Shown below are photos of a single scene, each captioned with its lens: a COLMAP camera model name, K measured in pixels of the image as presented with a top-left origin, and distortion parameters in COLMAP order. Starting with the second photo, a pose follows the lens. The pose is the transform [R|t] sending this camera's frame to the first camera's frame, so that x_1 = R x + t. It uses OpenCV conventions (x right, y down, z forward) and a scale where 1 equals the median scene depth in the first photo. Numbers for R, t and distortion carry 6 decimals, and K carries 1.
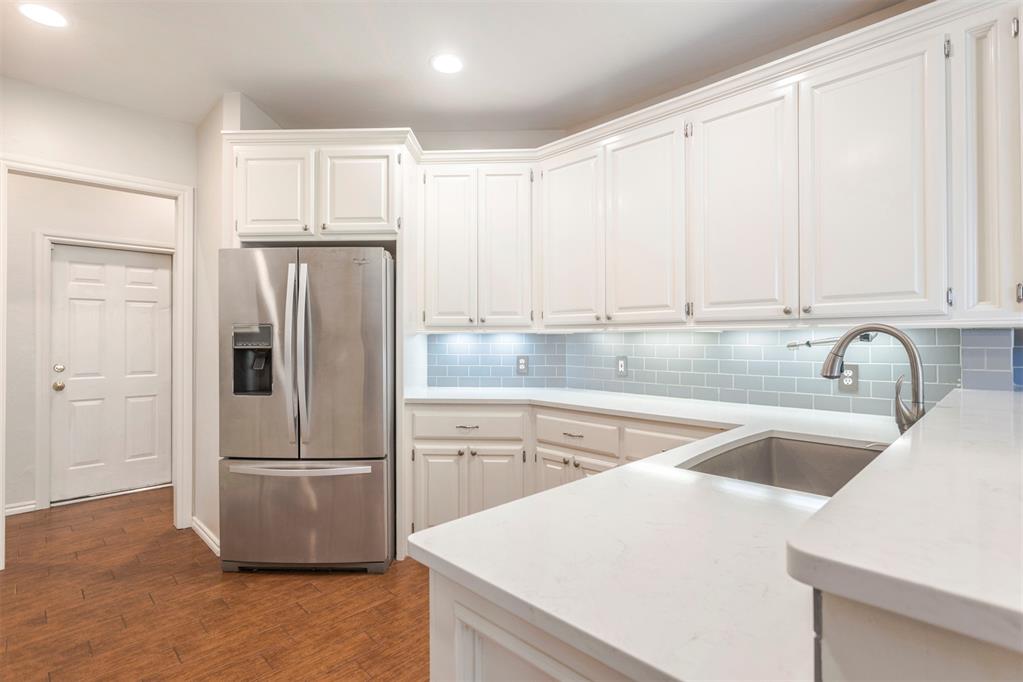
lens RADIAL K [[499.5, 0, 511.1], [0, 499.5, 336.8], [0, 0, 1]] dist [-0.019459, 0.001062]
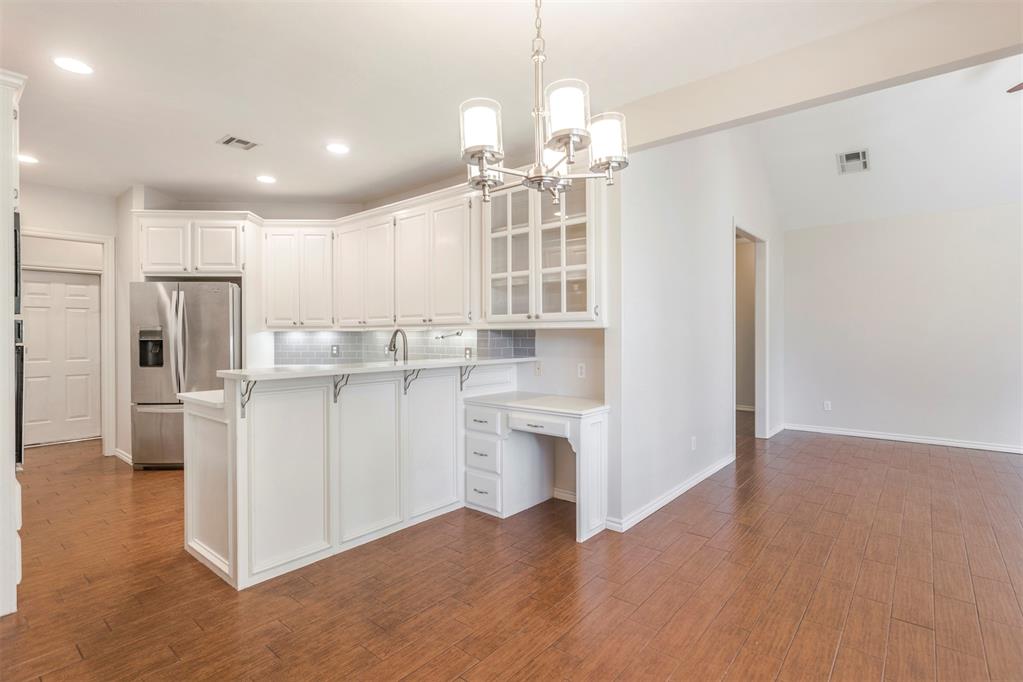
lens RADIAL K [[499.5, 0, 516.6], [0, 499.5, 336.8], [0, 0, 1]] dist [-0.019459, 0.001062]
pose [[0.994782, -0.001134, 0.102015, 0.525643], [0.000263, 0.999963, 0.008548, -0.002033], [-0.102021, -0.008476, 0.994746, -0.776030]]
